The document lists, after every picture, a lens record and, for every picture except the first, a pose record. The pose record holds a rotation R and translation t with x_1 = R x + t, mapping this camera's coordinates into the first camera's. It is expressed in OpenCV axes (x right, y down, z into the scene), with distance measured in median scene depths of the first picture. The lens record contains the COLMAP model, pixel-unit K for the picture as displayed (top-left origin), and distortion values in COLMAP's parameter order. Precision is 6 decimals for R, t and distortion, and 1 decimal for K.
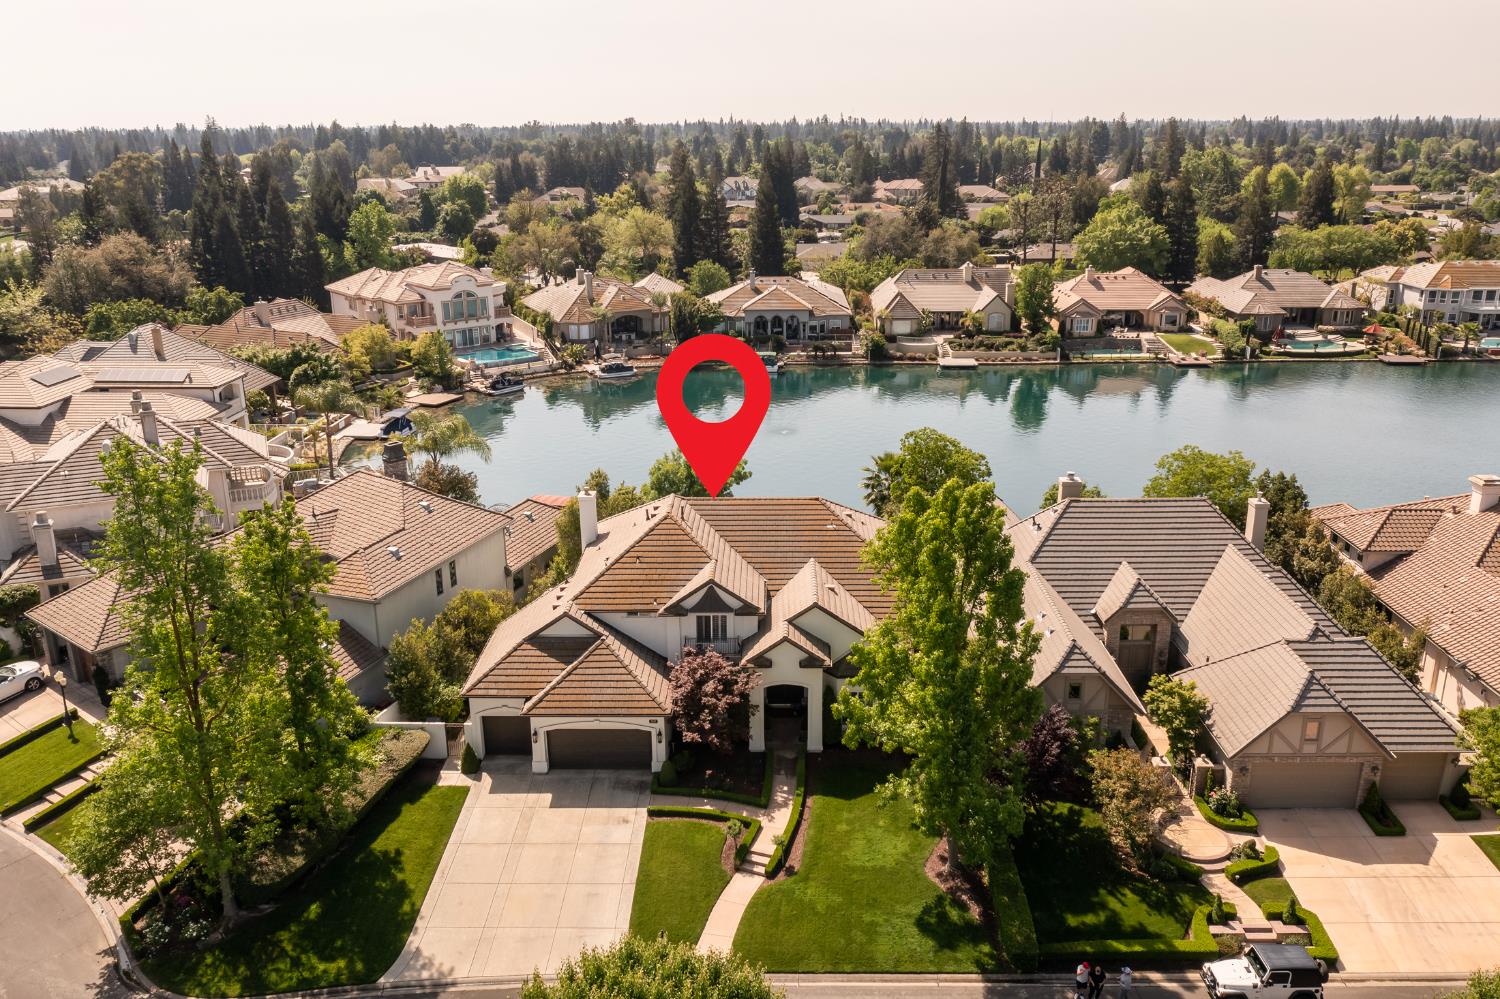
lens RADIAL K [[1179.1, 0, 750.0], [0, 1179.1, 499.5], [0, 0, 1]] dist [-0.015586, 0.004206]
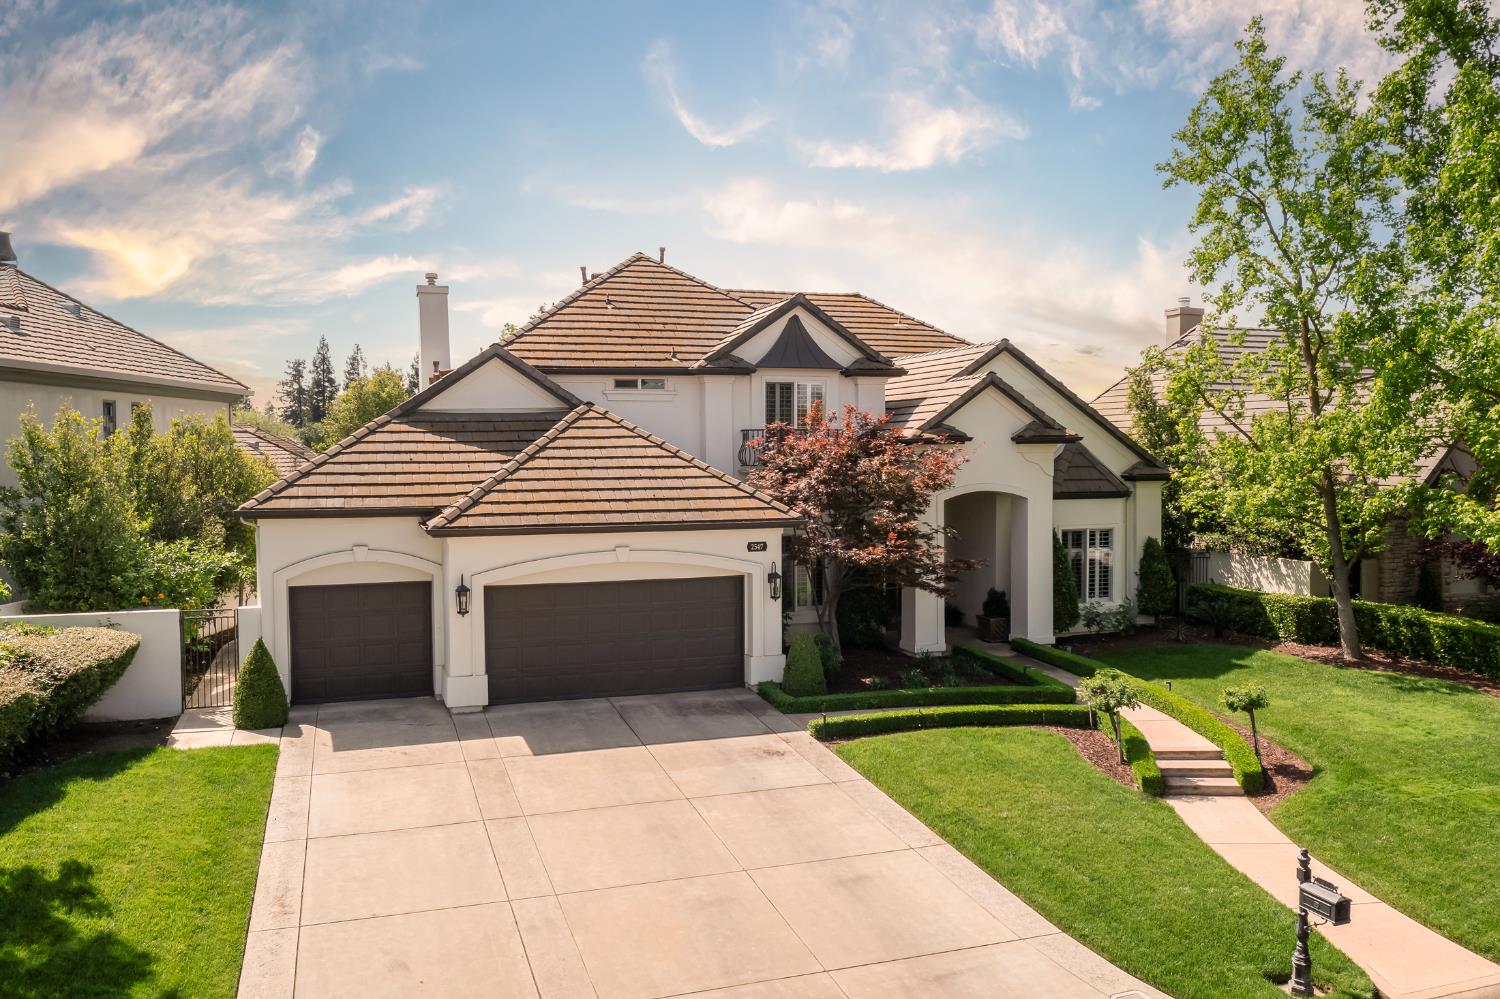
lens RADIAL K [[1179.1, 0, 750.0], [0, 1179.1, 499.5], [0, 0, 1]] dist [-0.015586, 0.004206]
pose [[0.937630, -0.005754, 0.347587, -0.222813], [0.096065, 0.965218, -0.243160, 0.267523], [-0.334098, 0.261385, 0.905570, 0.611333]]
